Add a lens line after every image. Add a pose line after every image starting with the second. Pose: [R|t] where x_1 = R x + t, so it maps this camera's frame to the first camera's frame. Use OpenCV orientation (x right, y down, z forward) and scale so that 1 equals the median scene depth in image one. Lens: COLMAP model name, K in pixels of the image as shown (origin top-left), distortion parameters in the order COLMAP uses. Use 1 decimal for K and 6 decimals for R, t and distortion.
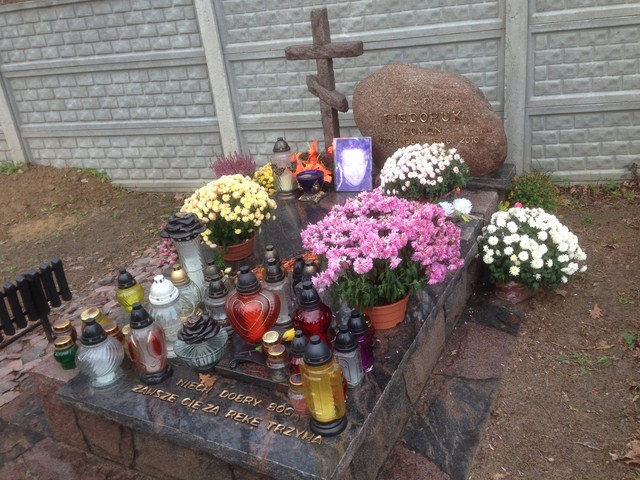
lens RADIAL K [[613.1, 0, 320.0], [0, 613.1, 240.0], [0, 0, 1]] dist [0.159915, -0.297609]
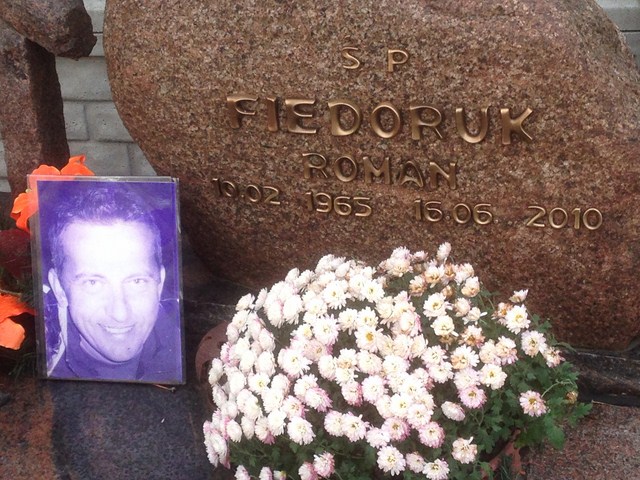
lens RADIAL K [[1491.0, 0, 320.0], [0, 1491.0, 240.0], [0, 0, 1]] dist [-0.028714, -0.068842]
pose [[0.990428, -0.009291, 0.137717, 0.066228], [0.003935, 0.999227, 0.039111, -0.194344], [-0.137974, -0.038195, 0.989699, 0.461095]]
